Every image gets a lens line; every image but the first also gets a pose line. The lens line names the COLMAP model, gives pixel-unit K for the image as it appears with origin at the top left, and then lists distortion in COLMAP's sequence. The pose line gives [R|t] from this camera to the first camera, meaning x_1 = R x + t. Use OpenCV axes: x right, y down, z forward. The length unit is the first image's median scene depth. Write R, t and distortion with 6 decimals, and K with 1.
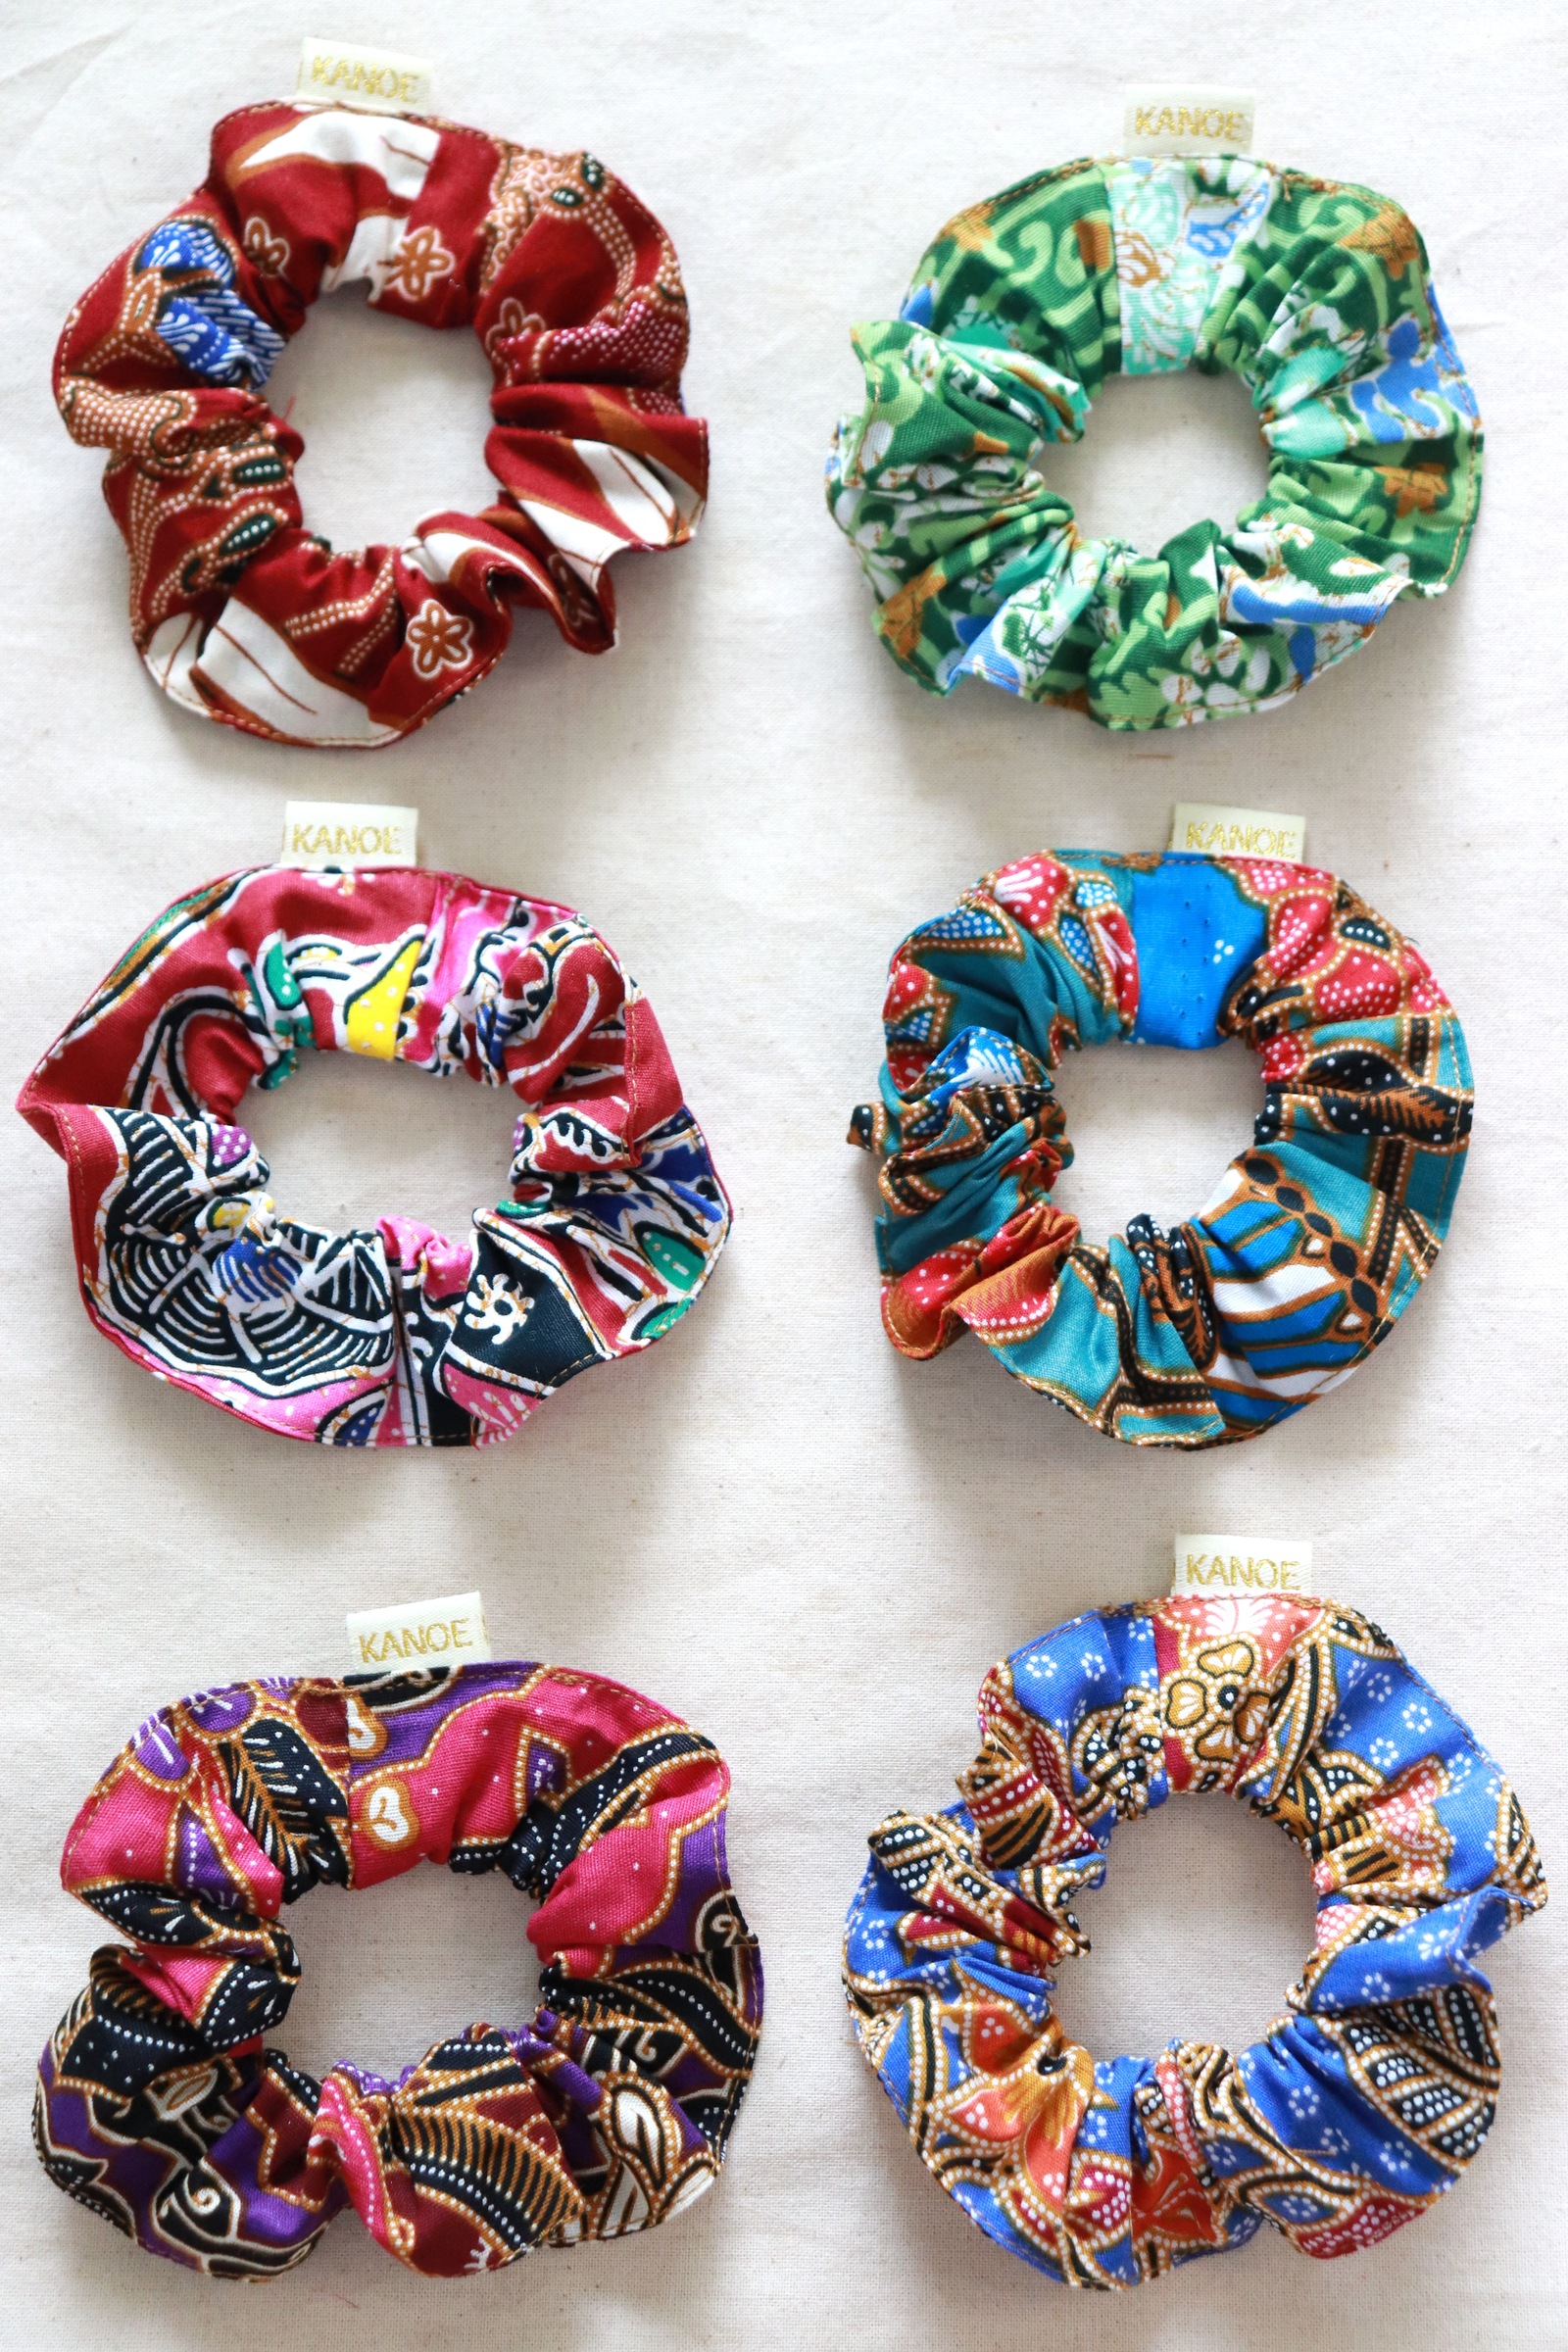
lens RADIAL K [[3968.1, 0, 776.3], [0, 3968.1, 1190.0], [0, 0, 1]] dist [-0.061111, 0.000000]
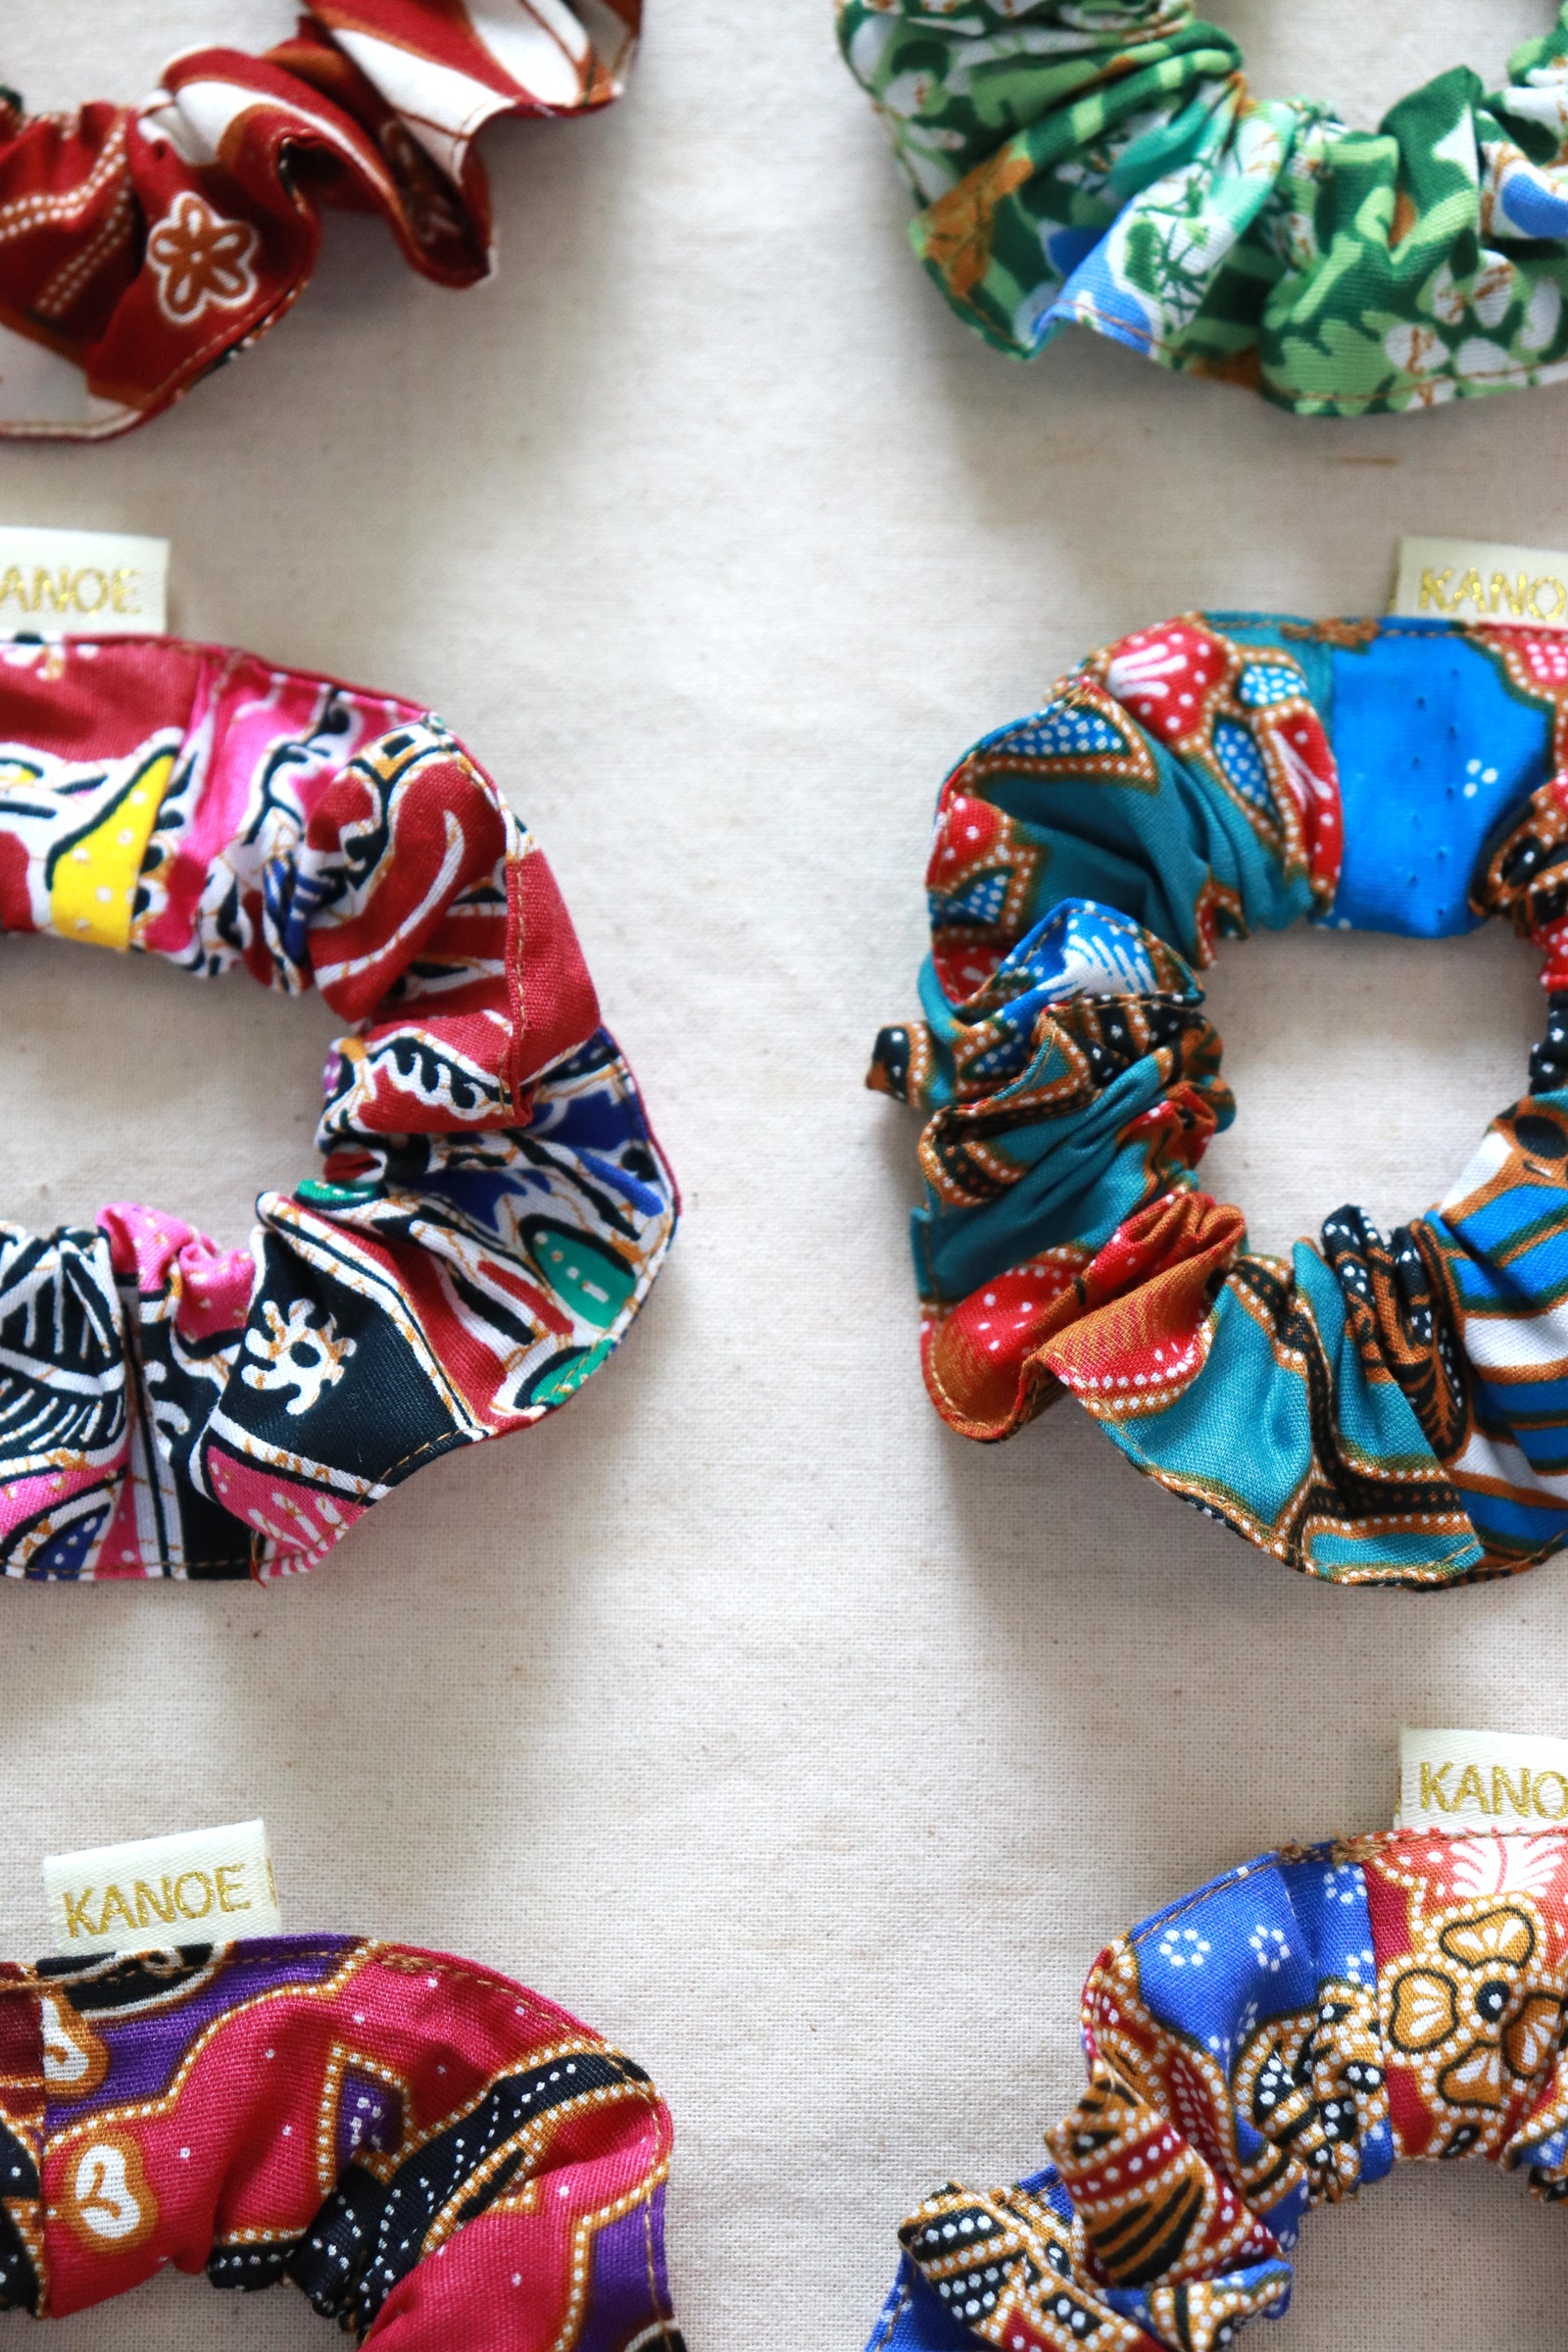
lens RADIAL K [[5487.9, 0, 783.2], [0, 5487.9, 1174.3], [0, 0, 1]] dist [0.226092, 0.000000]
pose [[0.999909, 0.003933, 0.012890, -0.006067], [-0.003978, 0.999986, 0.003426, -0.001353], [-0.012876, -0.003477, 0.999911, 0.148440]]
